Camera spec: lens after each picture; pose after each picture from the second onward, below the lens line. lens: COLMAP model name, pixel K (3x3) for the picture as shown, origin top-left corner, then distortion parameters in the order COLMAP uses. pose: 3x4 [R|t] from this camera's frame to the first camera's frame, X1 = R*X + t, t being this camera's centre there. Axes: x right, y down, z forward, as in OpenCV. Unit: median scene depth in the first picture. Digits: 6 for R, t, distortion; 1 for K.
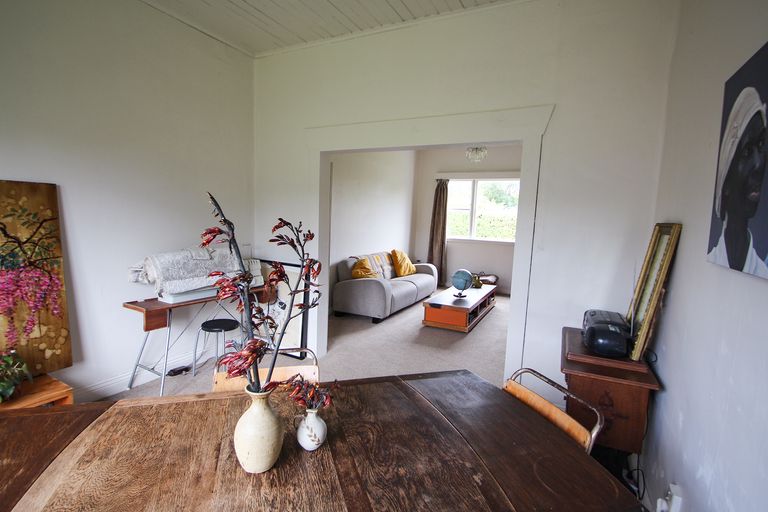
lens RADIAL K [[366.0, 0, 390.8], [0, 366.0, 253.6], [0, 0, 1]] dist [-0.031768, -0.001888]
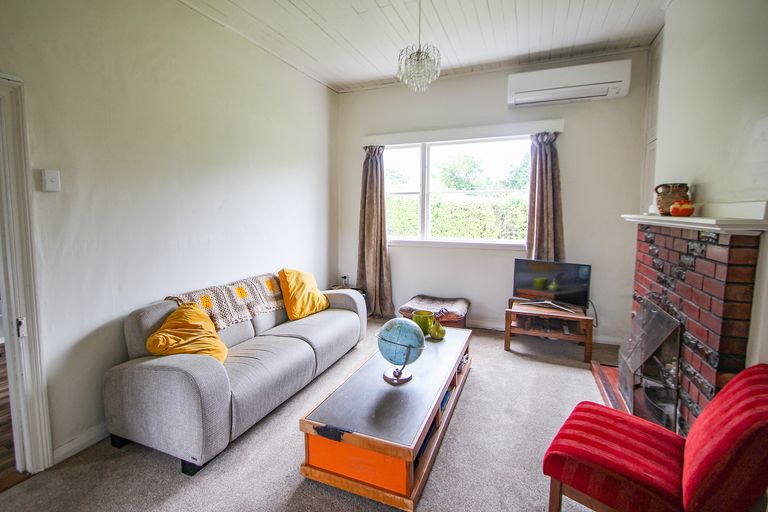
lens RADIAL K [[366.0, 0, 376.7], [0, 366.0, 252.2], [0, 0, 1]] dist [-0.031768, -0.001888]
pose [[0.996700, -0.047000, 0.066185, 0.112358], [0.046272, 0.998851, 0.012501, -0.036345], [-0.066696, -0.009397, 0.997729, 0.441610]]
